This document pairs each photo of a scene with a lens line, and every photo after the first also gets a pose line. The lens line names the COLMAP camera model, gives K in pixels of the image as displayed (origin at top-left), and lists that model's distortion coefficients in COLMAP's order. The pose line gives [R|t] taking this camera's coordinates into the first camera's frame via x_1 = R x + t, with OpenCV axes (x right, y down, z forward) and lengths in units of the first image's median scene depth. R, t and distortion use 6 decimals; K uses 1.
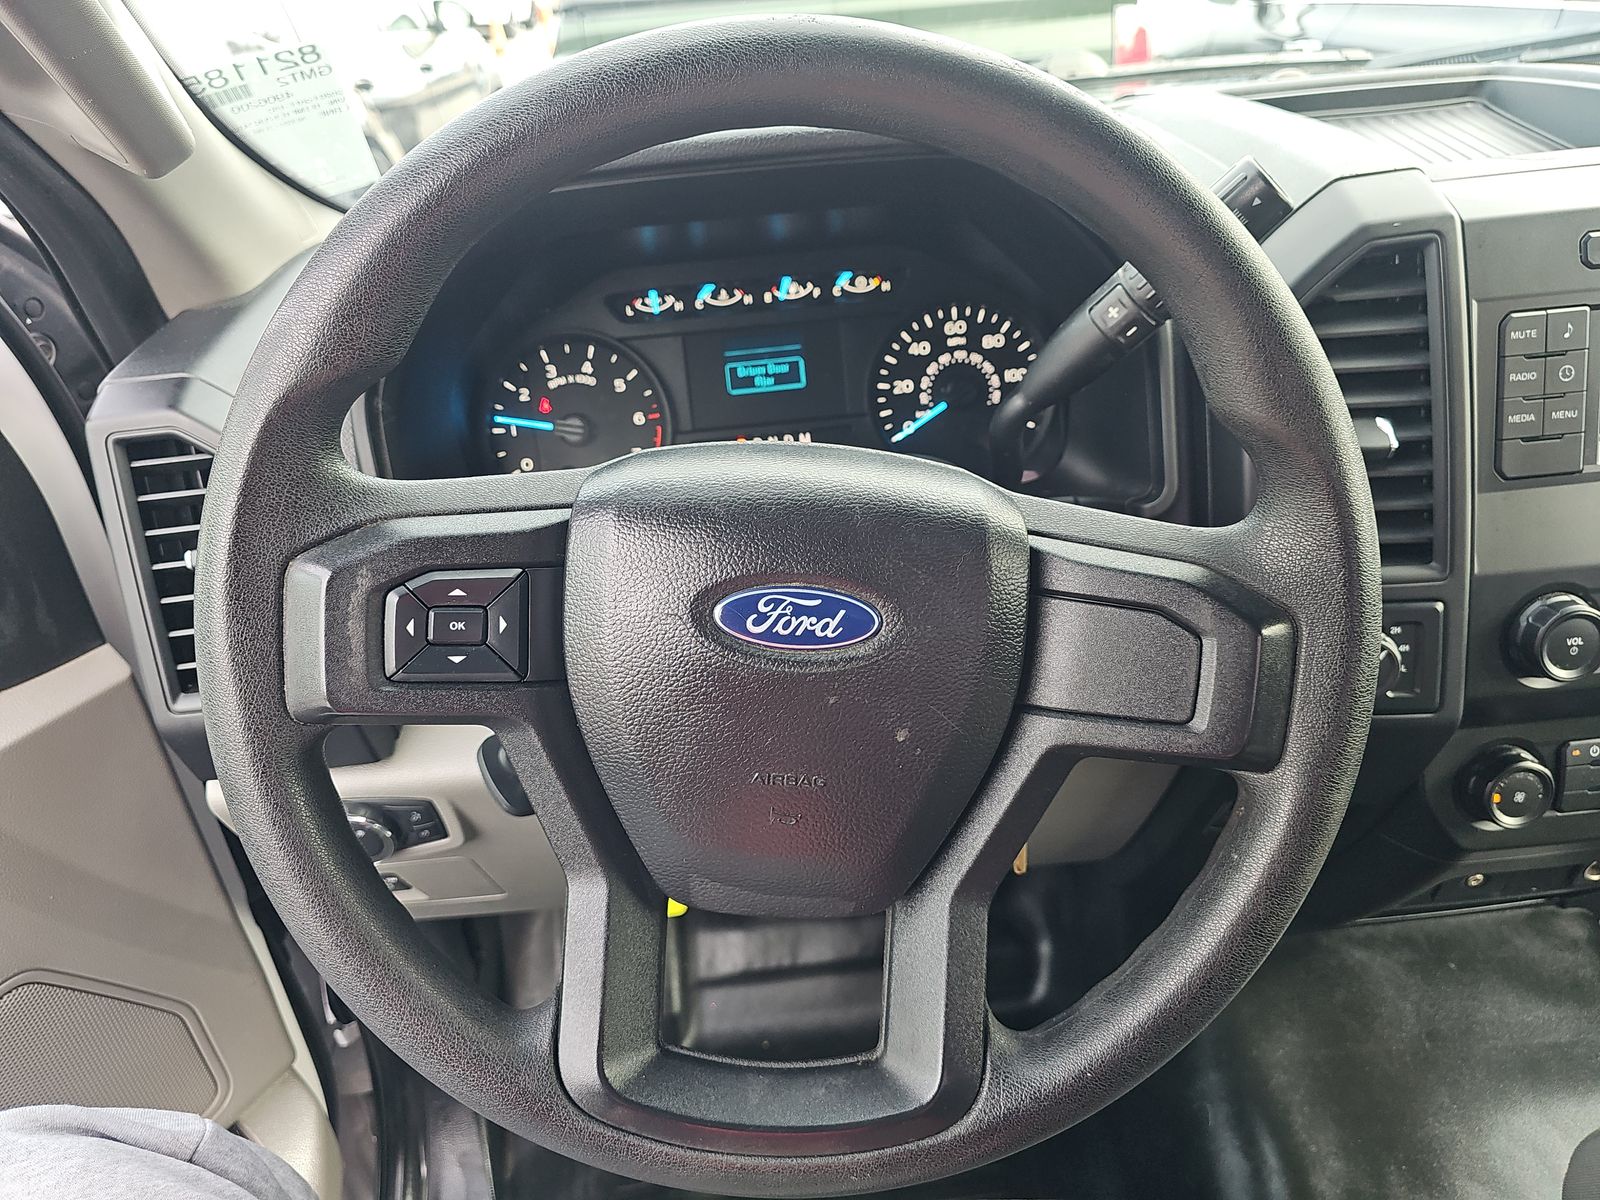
lens RADIAL K [[1091.2, 0, 807.8], [0, 1091.2, 597.3], [0, 0, 1]] dist [0.096627, -0.107717]
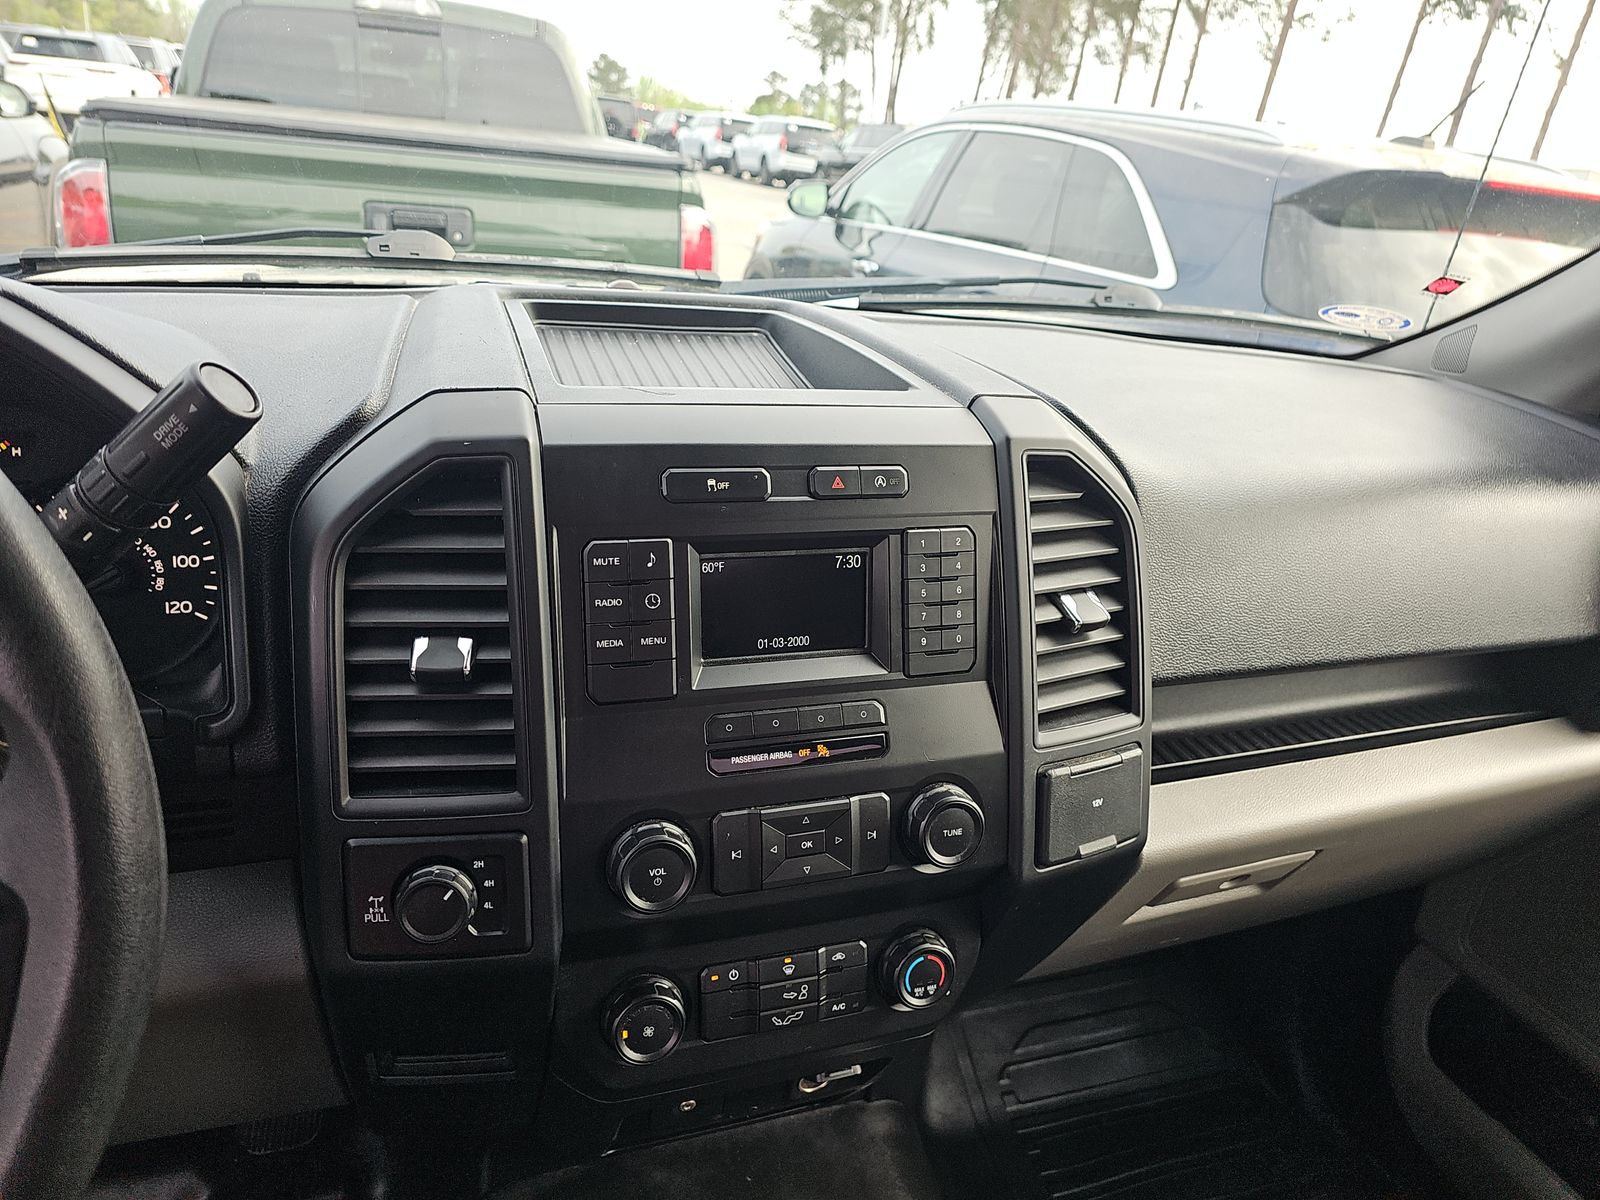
lens RADIAL K [[1165.4, 0, 800.0], [0, 1165.4, 600.0], [0, 0, 1]] dist [-0.106838, -0.001775]
pose [[0.937292, 0.048776, 0.345116, 0.350420], [0.001192, 0.989705, -0.143117, -0.041441], [-0.348544, 0.134553, 0.927584, -0.012856]]
